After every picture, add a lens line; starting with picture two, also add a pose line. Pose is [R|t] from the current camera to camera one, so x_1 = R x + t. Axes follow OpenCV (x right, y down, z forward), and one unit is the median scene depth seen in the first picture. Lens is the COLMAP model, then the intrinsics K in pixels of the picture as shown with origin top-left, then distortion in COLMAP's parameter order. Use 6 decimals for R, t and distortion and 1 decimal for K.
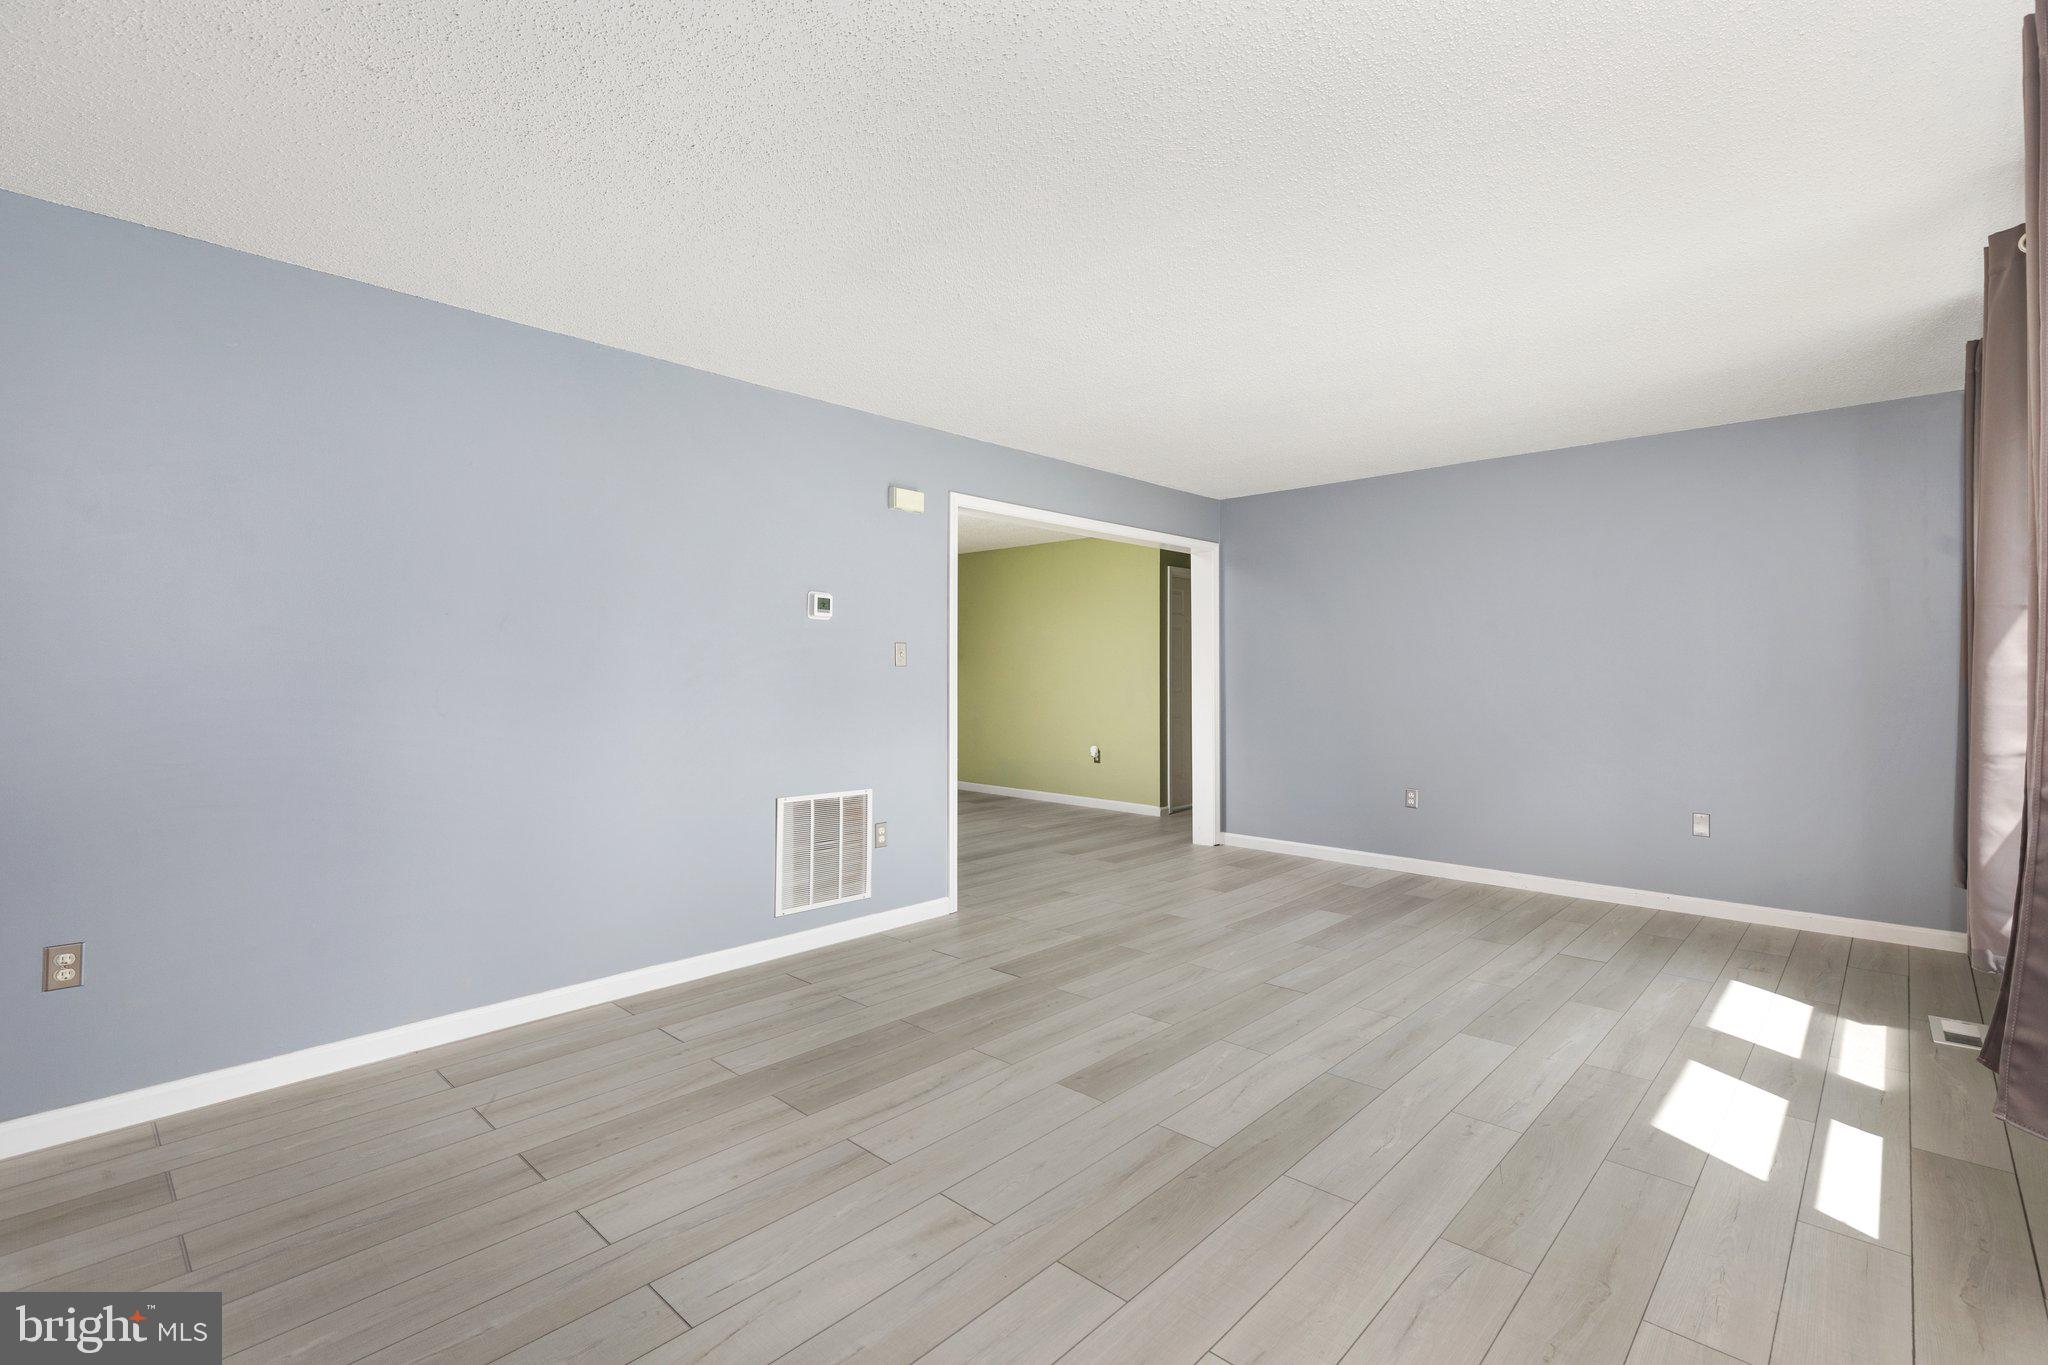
lens RADIAL K [[918.6, 0, 1028.8], [0, 918.6, 688.7], [0, 0, 1]] dist [0.004553, 0.000054]
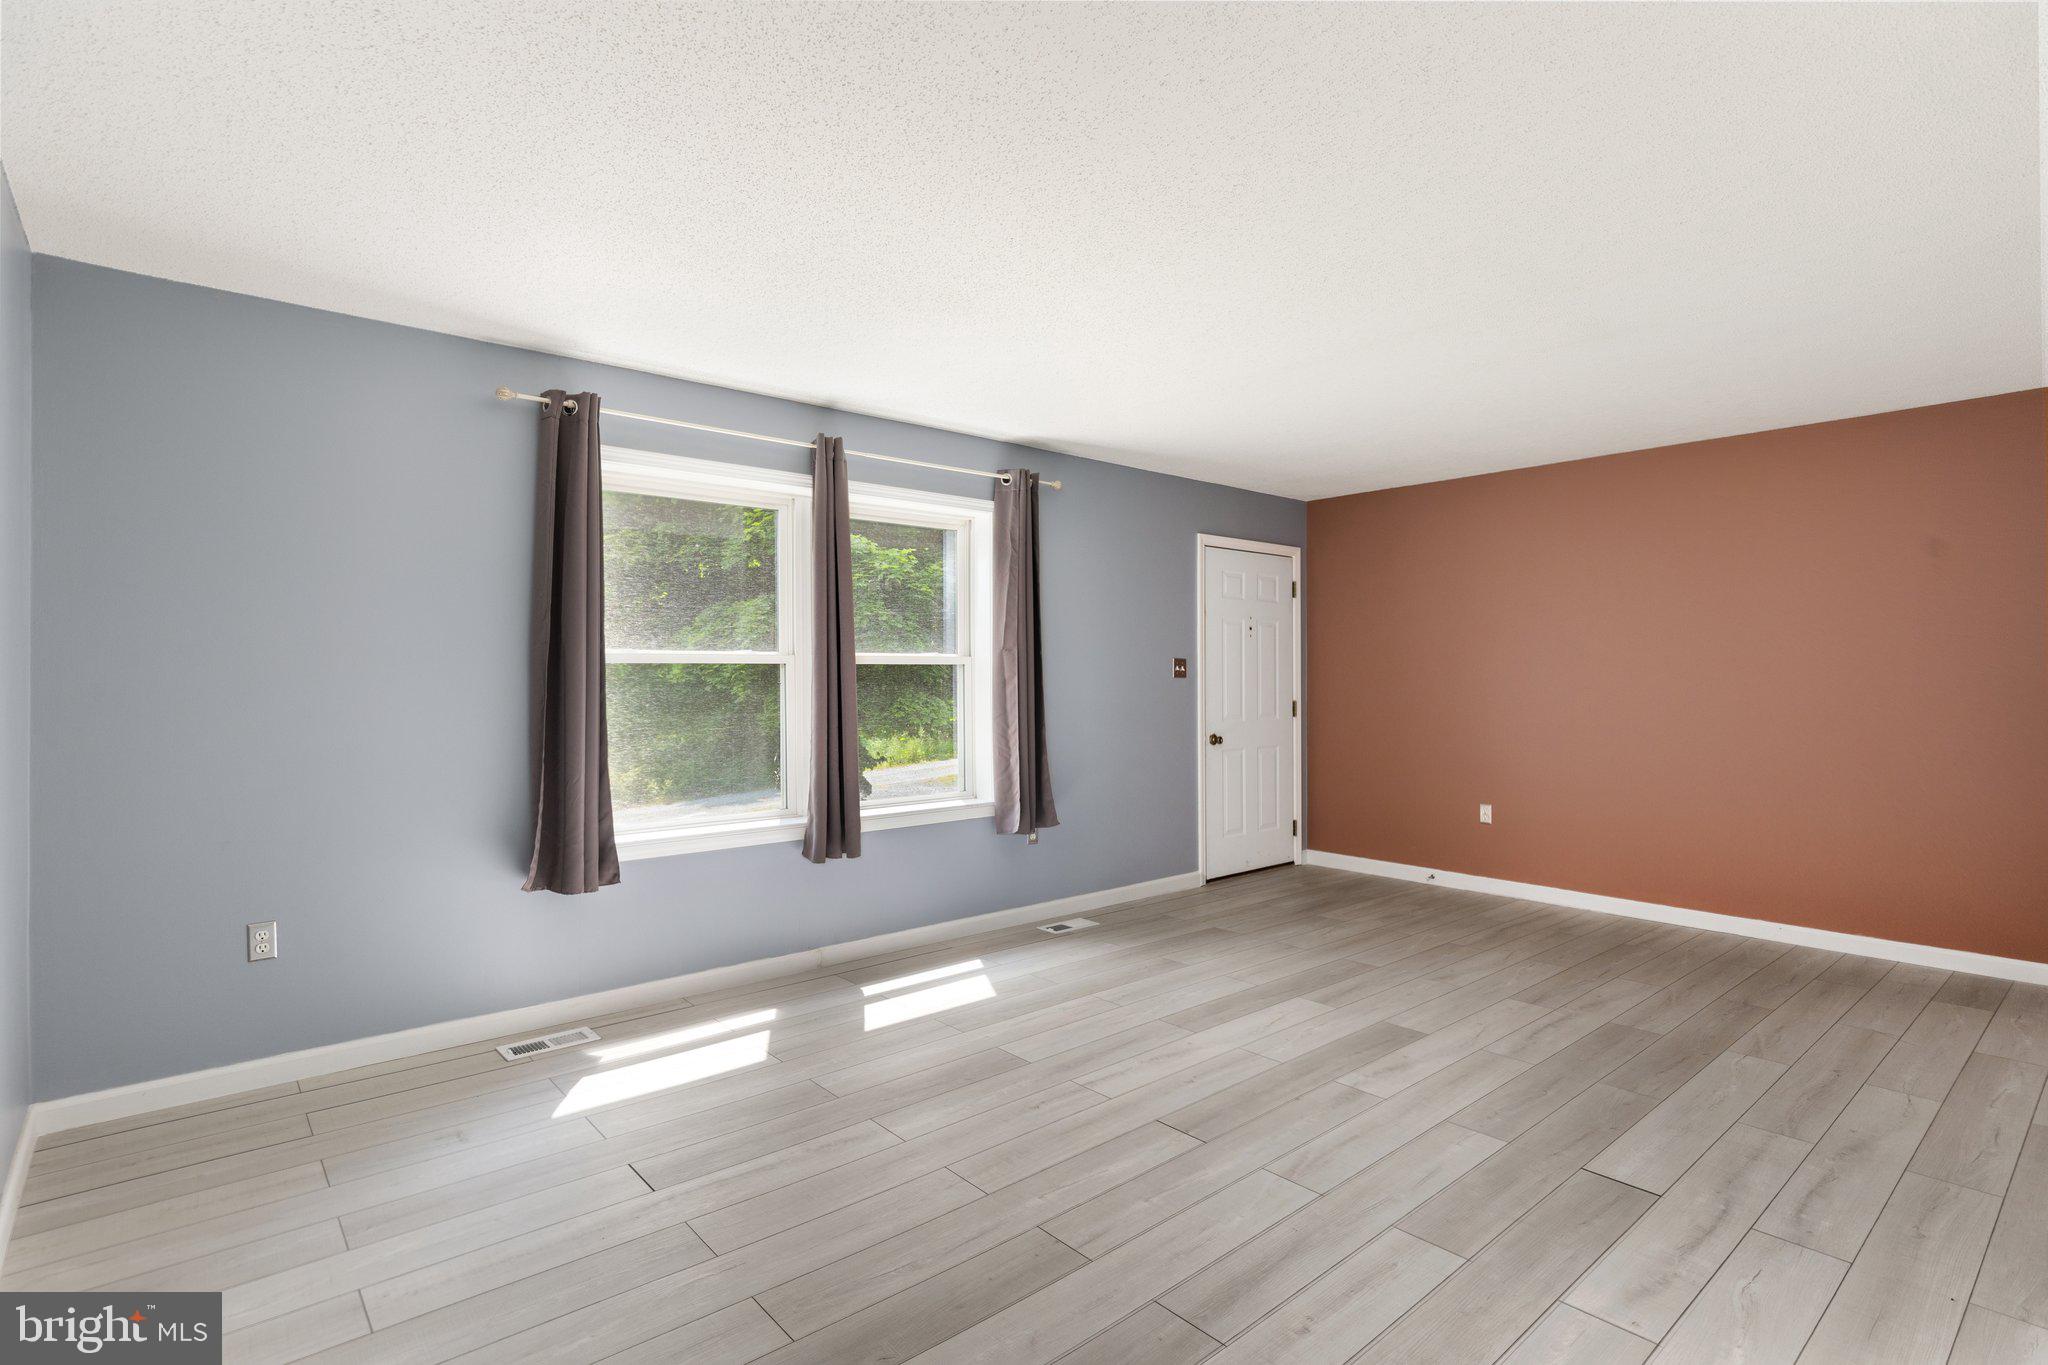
lens RADIAL K [[1013.3, 0, 1024.0], [0, 1013.3, 682.5], [0, 0, 1]] dist [-0.004343, -0.000359]
pose [[-0.994216, 0.001392, 0.107389, 0.371070], [0.003800, 0.999746, 0.022220, -0.053806], [-0.107331, 0.022500, -0.993969, 2.118672]]
